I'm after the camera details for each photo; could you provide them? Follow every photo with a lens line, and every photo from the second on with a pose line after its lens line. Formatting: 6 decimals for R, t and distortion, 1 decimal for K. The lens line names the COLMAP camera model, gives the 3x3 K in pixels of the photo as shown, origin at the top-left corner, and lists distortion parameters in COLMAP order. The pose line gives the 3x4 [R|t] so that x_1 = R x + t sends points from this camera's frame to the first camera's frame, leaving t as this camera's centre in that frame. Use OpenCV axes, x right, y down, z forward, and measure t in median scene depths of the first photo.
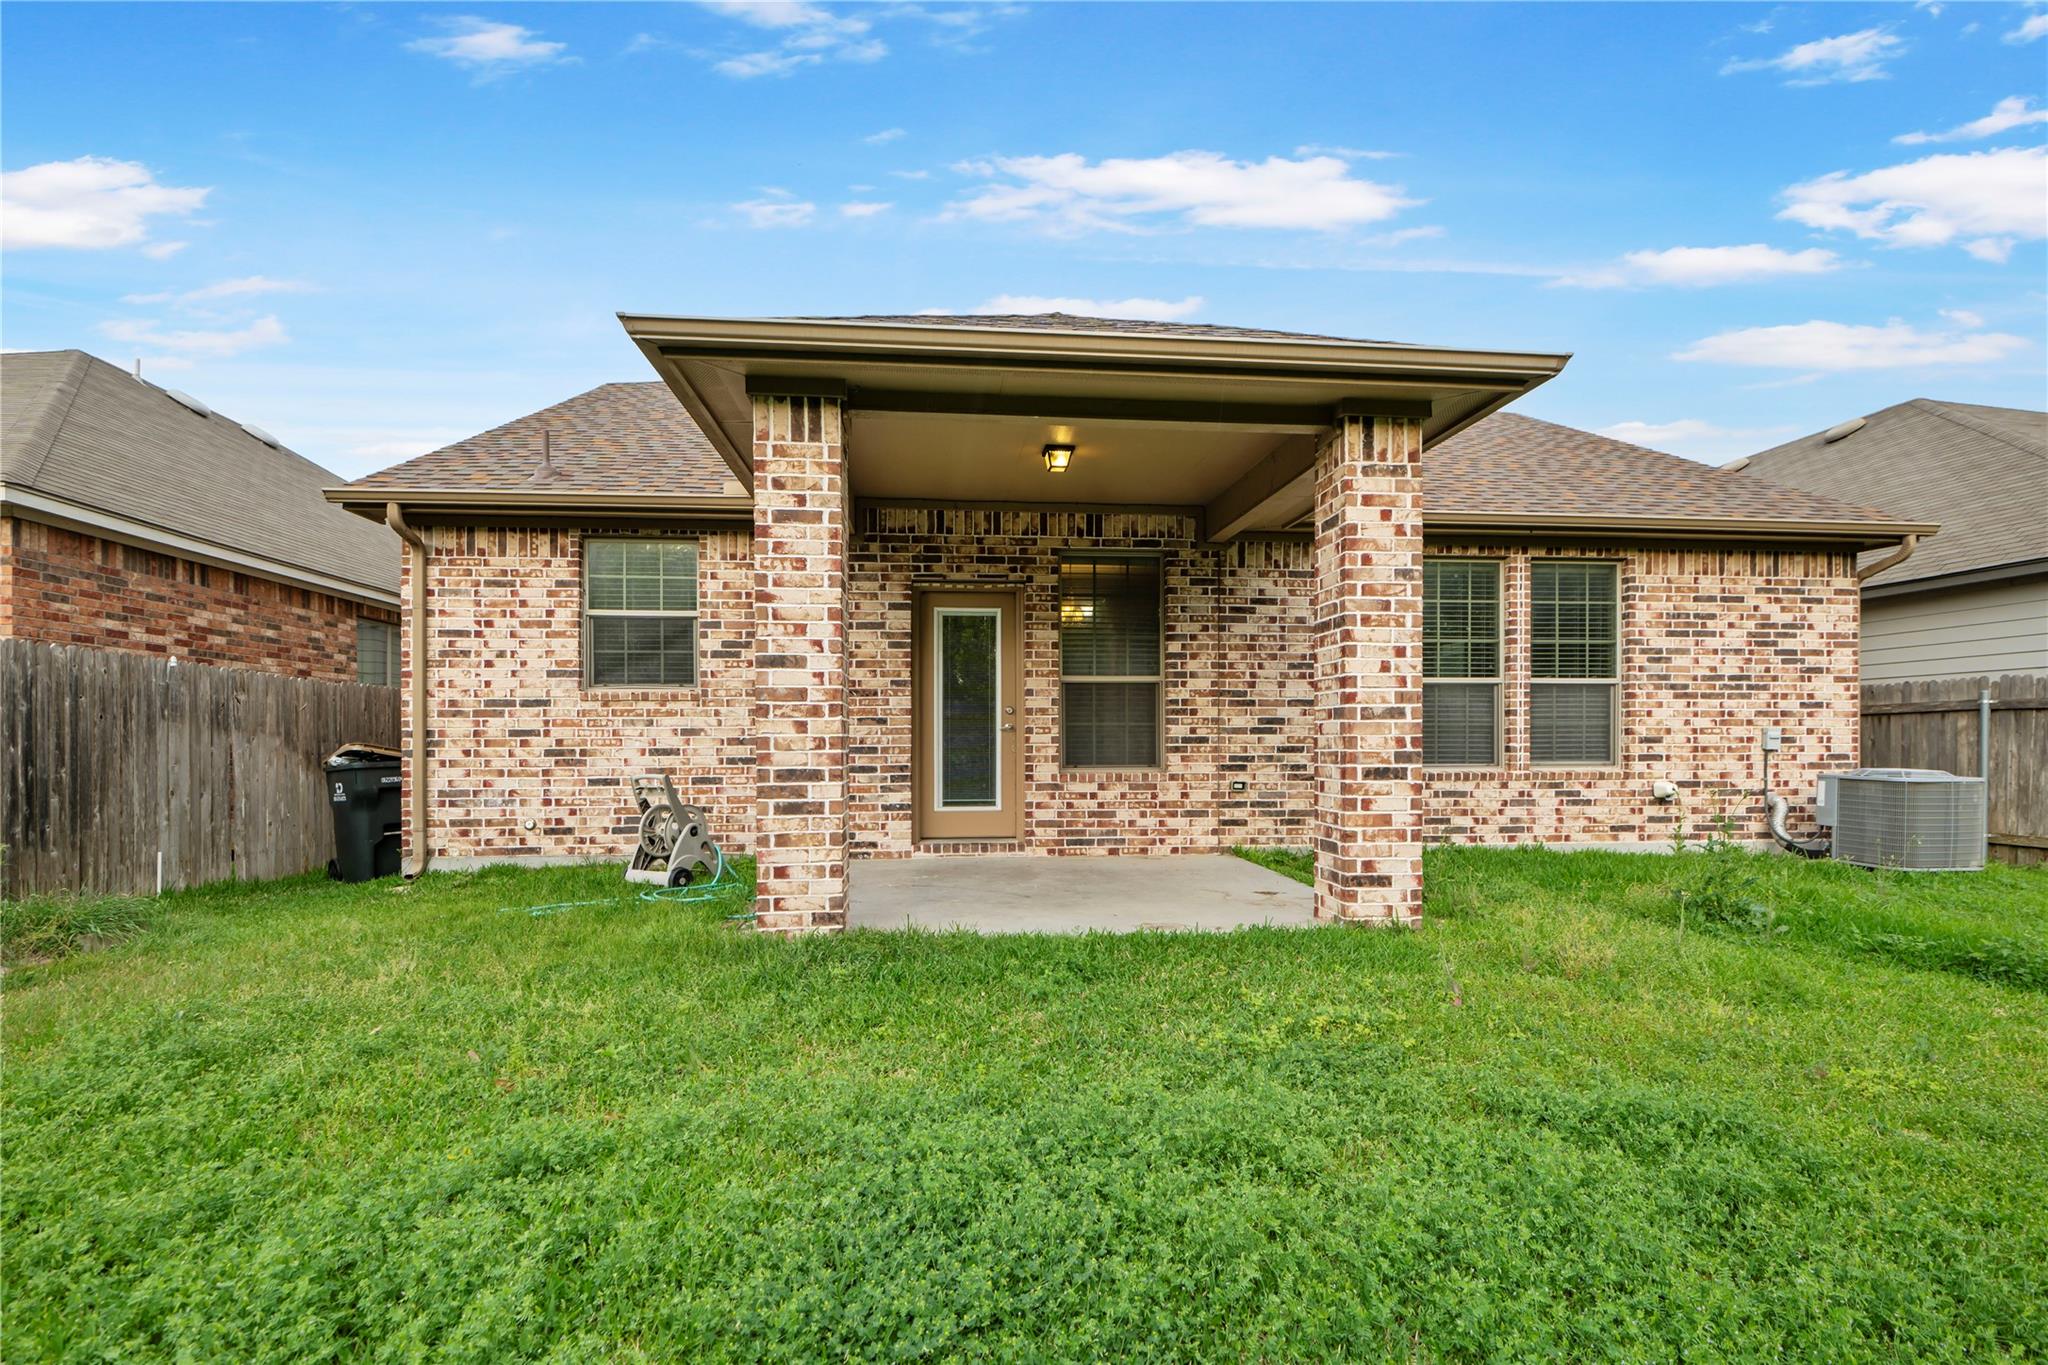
lens RADIAL K [[935.4, 0, 1021.7], [0, 935.4, 698.9], [0, 0, 1]] dist [-0.000609, -0.002361]
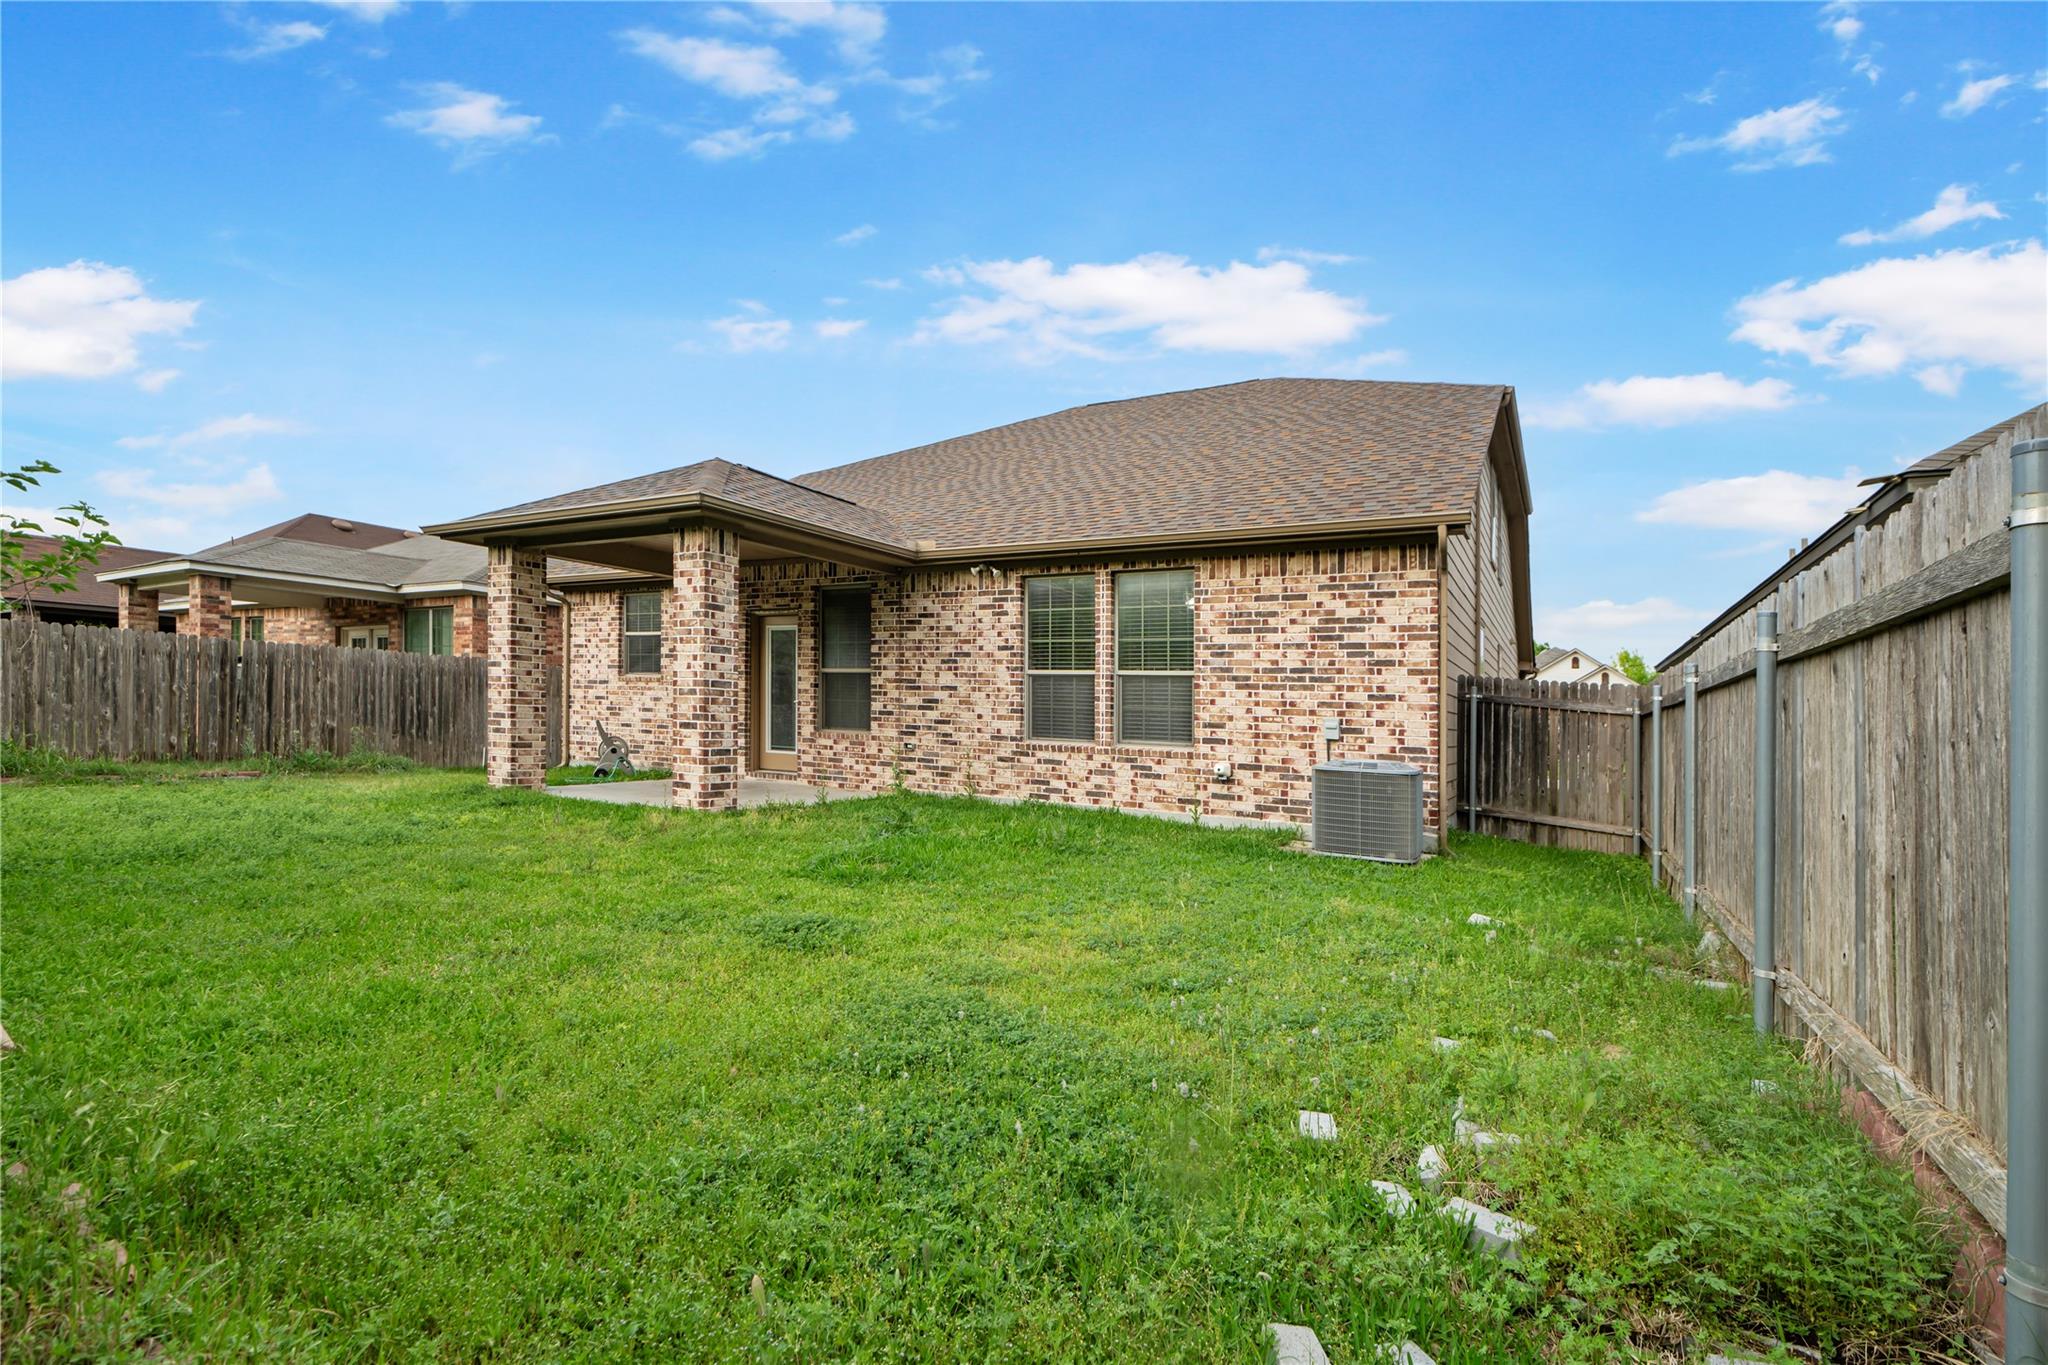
lens RADIAL K [[935.4, 0, 1031.3], [0, 935.4, 670.0], [0, 0, 1]] dist [-0.000609, -0.002361]
pose [[0.818610, 0.002895, -0.574343, 1.189227], [-0.011028, 0.999882, -0.010678, -0.008940], [0.574245, 0.015075, 0.818545, -0.054505]]
